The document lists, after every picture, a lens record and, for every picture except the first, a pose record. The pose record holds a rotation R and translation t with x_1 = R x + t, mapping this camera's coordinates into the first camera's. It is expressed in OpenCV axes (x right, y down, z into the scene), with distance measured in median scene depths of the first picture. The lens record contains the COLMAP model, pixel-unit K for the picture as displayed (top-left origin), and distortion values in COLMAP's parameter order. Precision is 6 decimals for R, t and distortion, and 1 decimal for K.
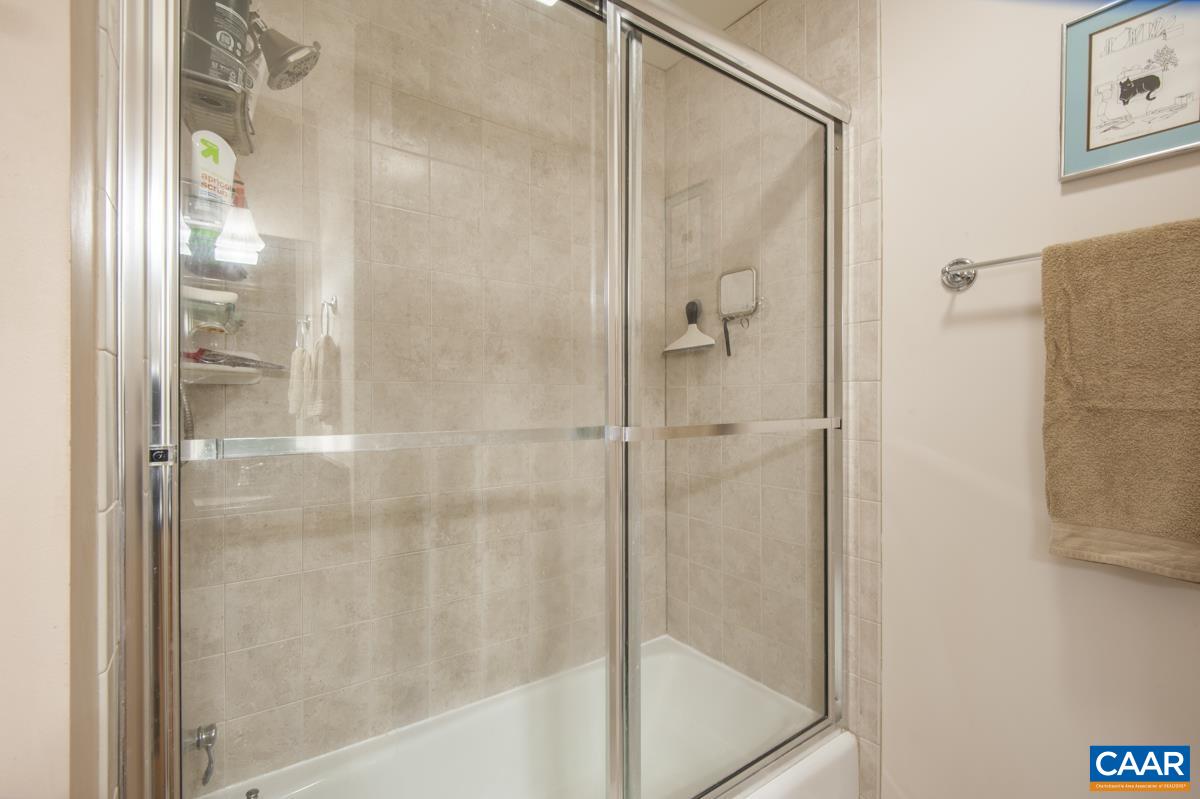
lens RADIAL K [[550.3, 0, 594.3], [0, 550.3, 396.9], [0, 0, 1]] dist [0.038033, -0.018734]
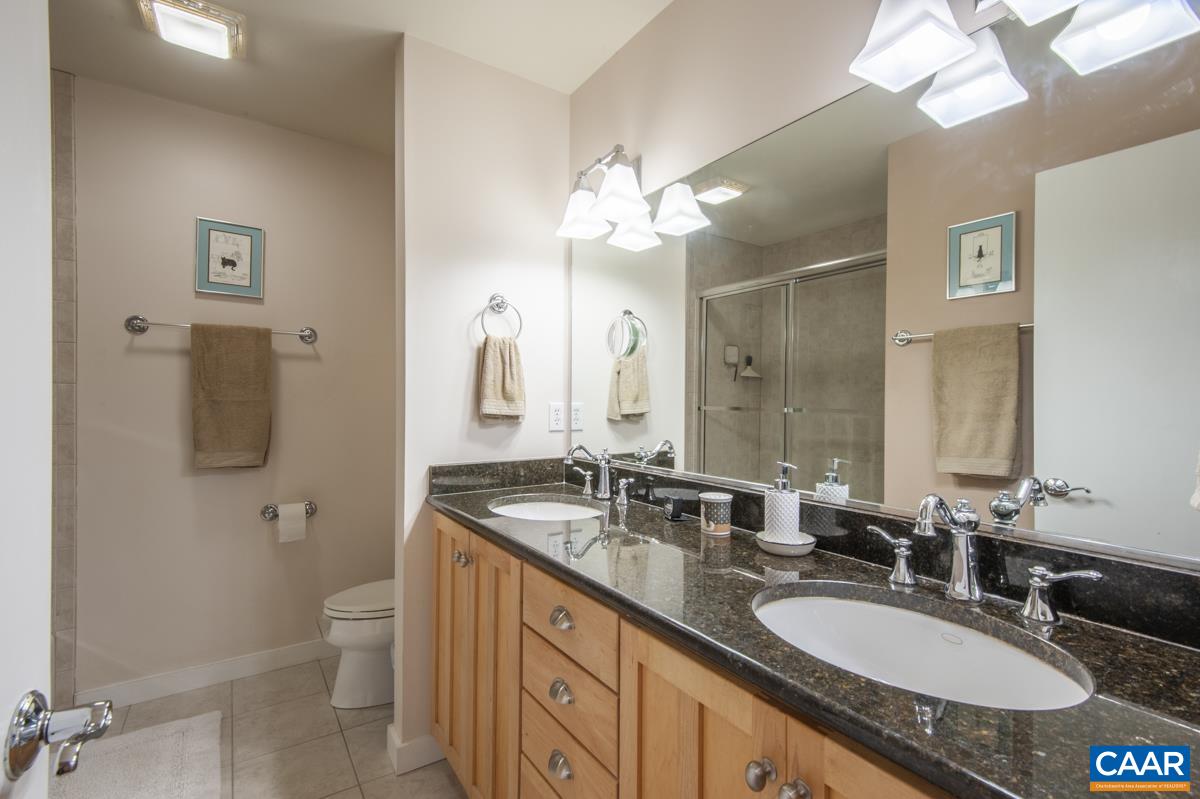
lens RADIAL K [[550.3, 0, 594.3], [0, 550.3, 396.9], [0, 0, 1]] dist [0.038033, -0.018734]
pose [[0.044554, 0.004893, 0.998995, -1.254802], [-0.004655, 0.999978, -0.004691, 0.009075], [-0.998996, -0.004442, 0.044576, -0.614731]]
